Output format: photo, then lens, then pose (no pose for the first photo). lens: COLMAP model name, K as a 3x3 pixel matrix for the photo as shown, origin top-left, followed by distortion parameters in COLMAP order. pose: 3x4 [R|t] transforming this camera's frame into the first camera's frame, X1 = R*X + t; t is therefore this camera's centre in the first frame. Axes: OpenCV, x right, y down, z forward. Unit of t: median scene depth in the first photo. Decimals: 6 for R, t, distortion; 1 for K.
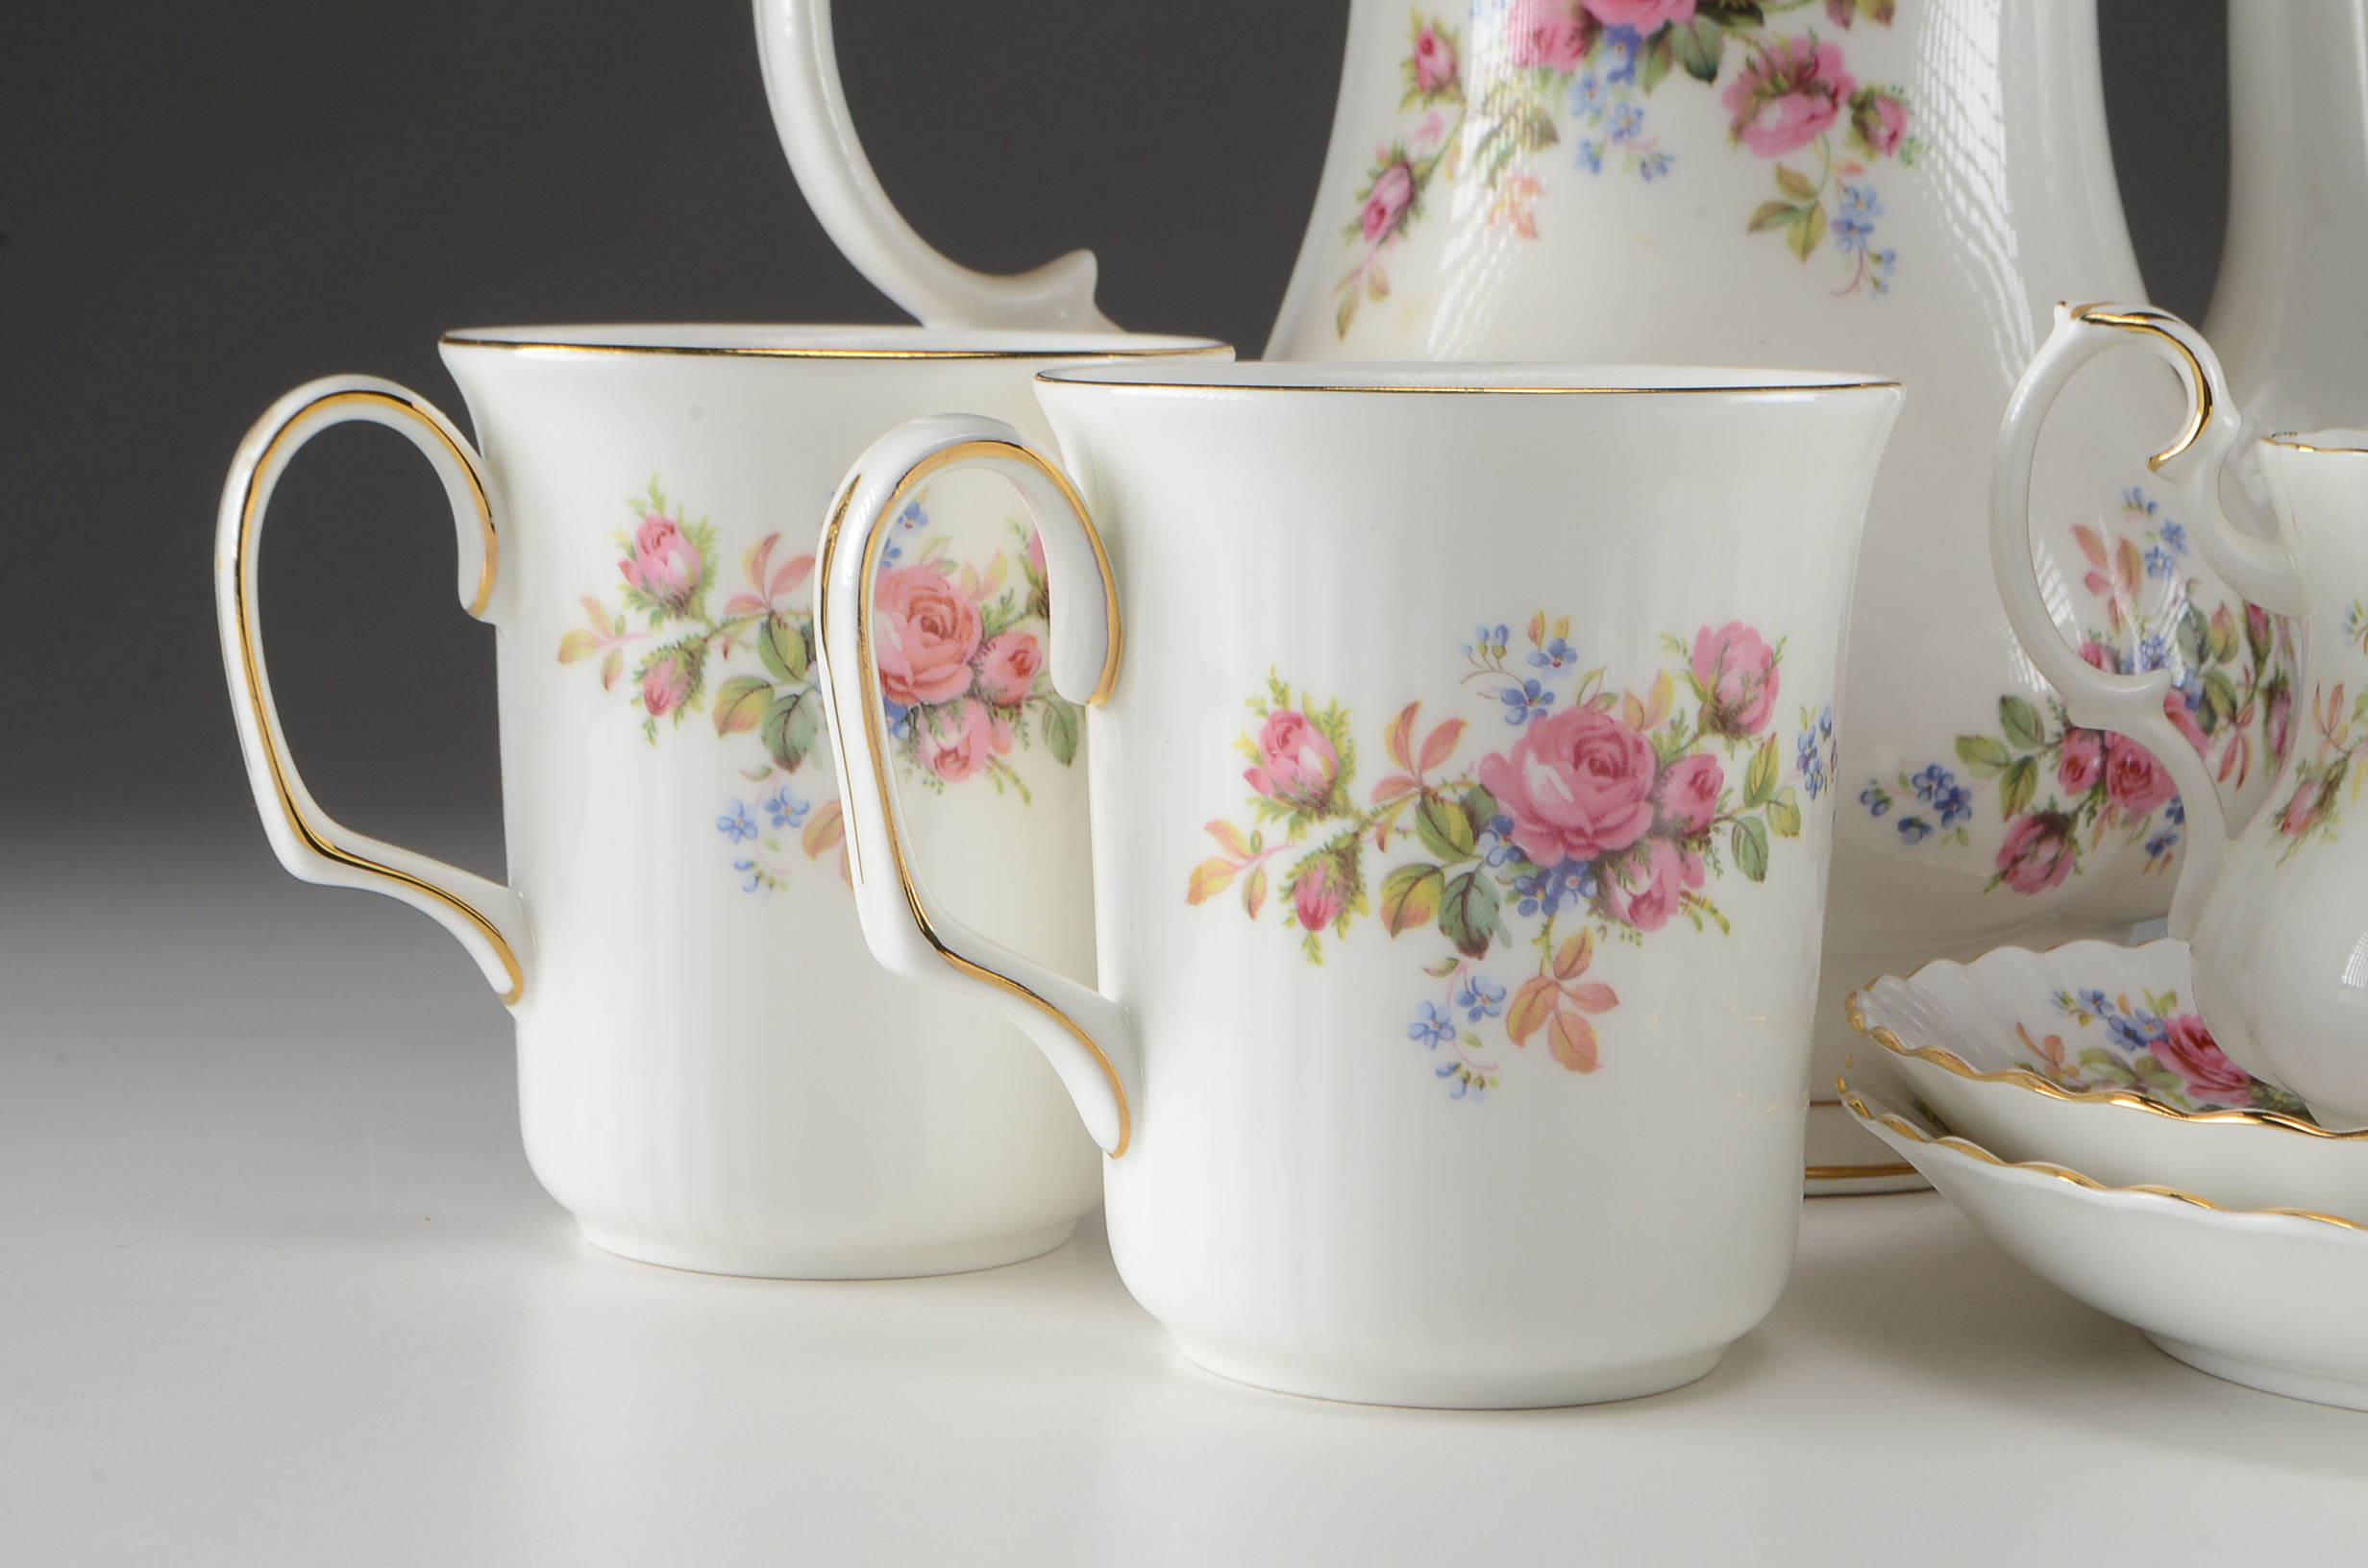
lens RADIAL K [[5359.0, 0, 1201.5], [0, 5359.0, 807.0], [0, 0, 1]] dist [0.035372, 0.000000]
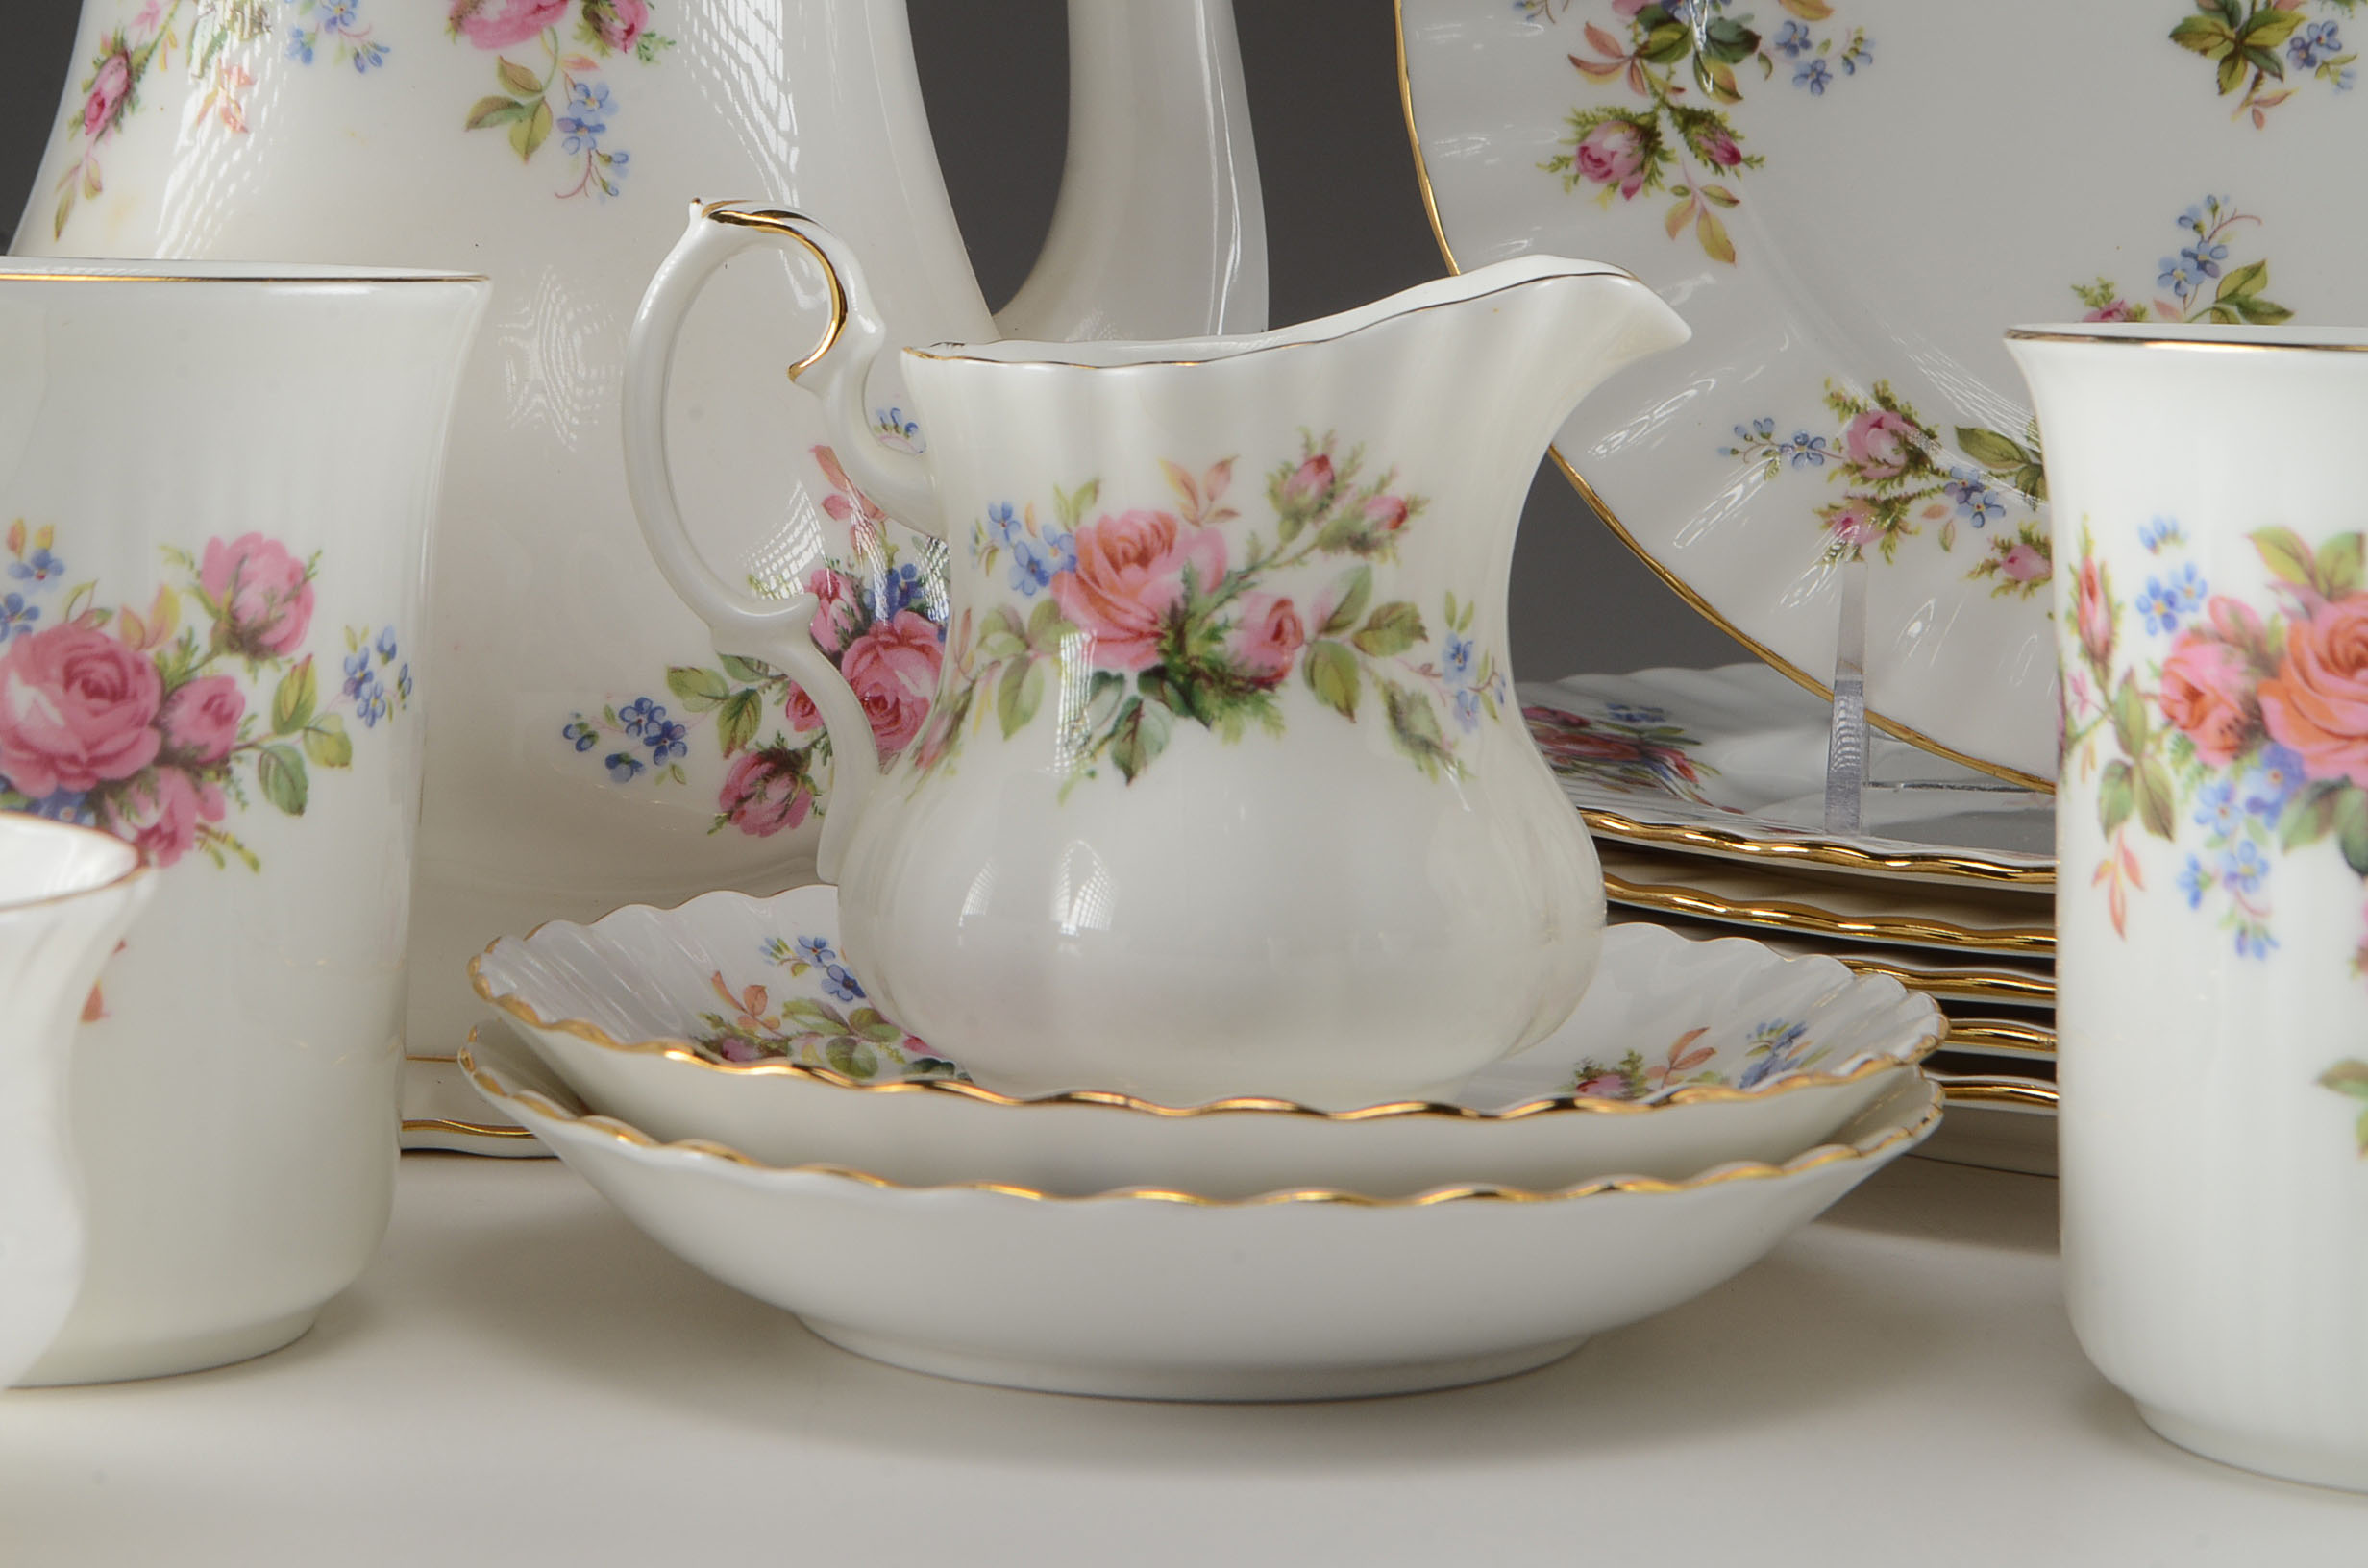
lens RADIAL K [[5359.0, 0, 1203.1], [0, 5359.0, 823.3], [0, 0, 1]] dist [0.035372, 0.000000]
pose [[0.996206, 0.003115, 0.086973, 0.164093], [-0.003842, 0.999959, 0.008186, 0.006523], [-0.086944, -0.008489, 0.996177, 0.059228]]
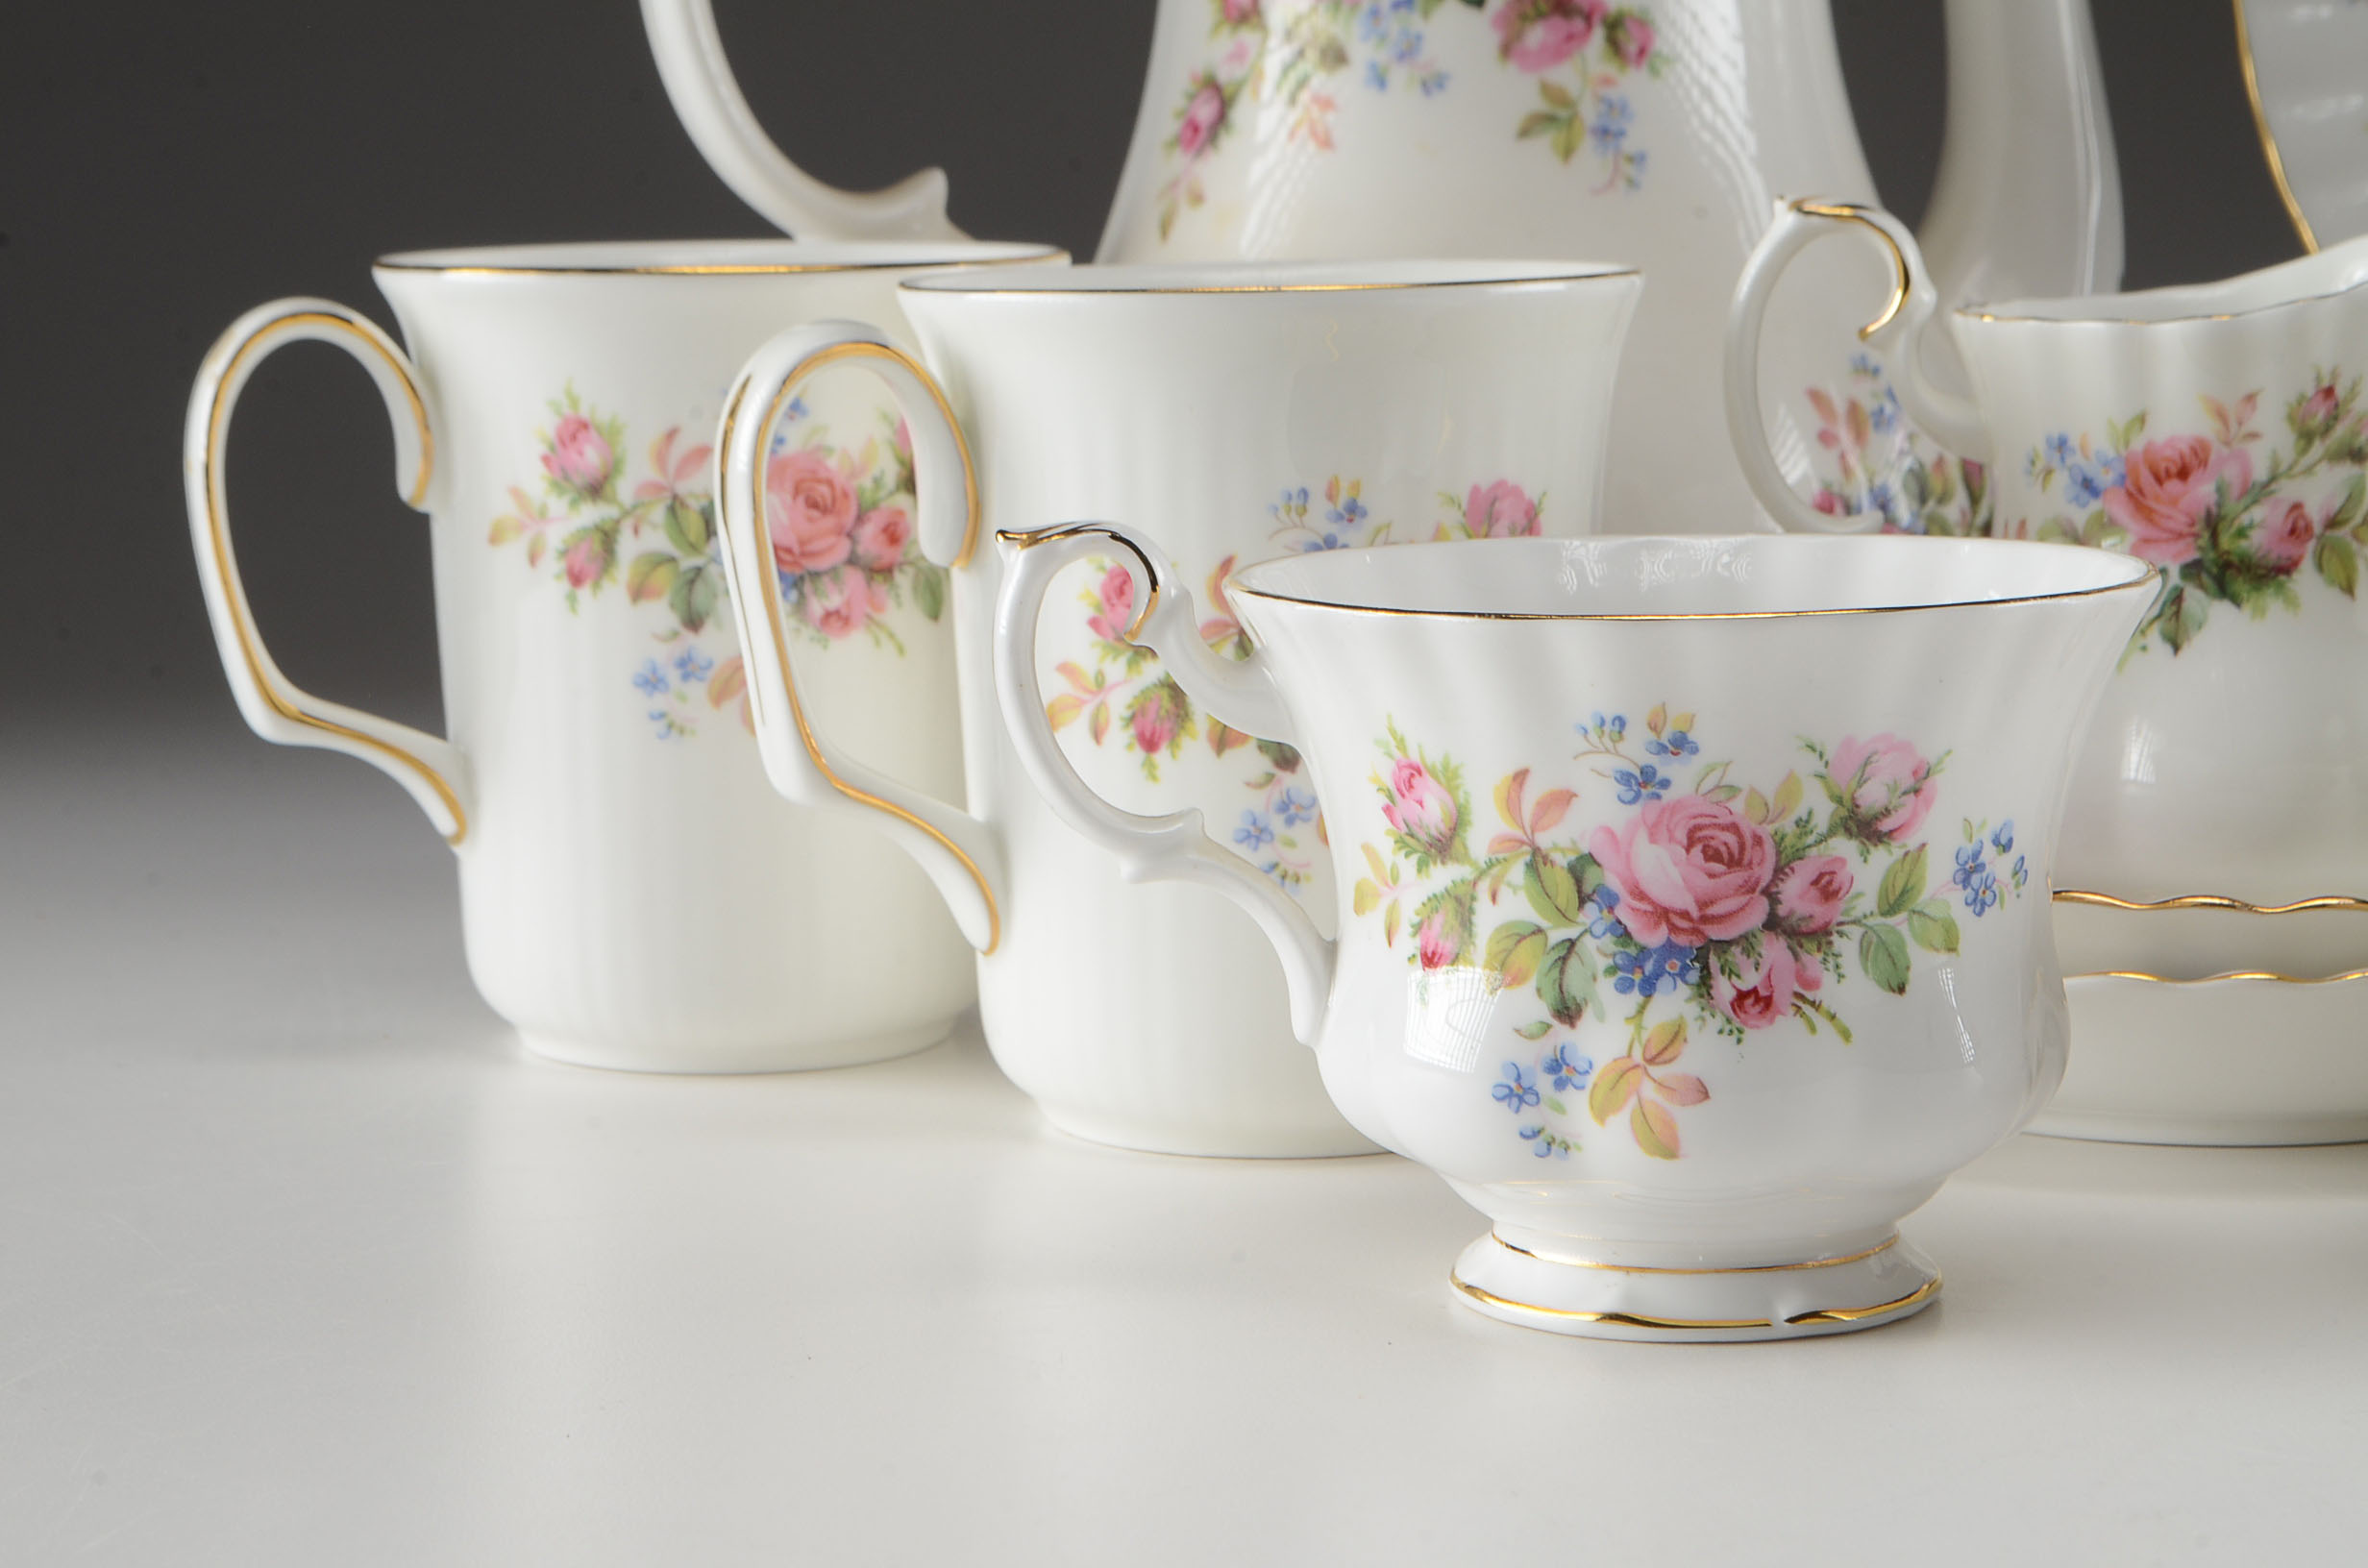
lens RADIAL K [[5359.0, 0, 1197.1], [0, 5359.0, 794.1], [0, 0, 1]] dist [0.035372, 0.000000]
pose [[0.999238, -0.029462, 0.025604, 0.000663], [0.028943, 0.999373, 0.020398, 0.007542], [-0.026189, -0.019642, 0.999464, -0.156275]]
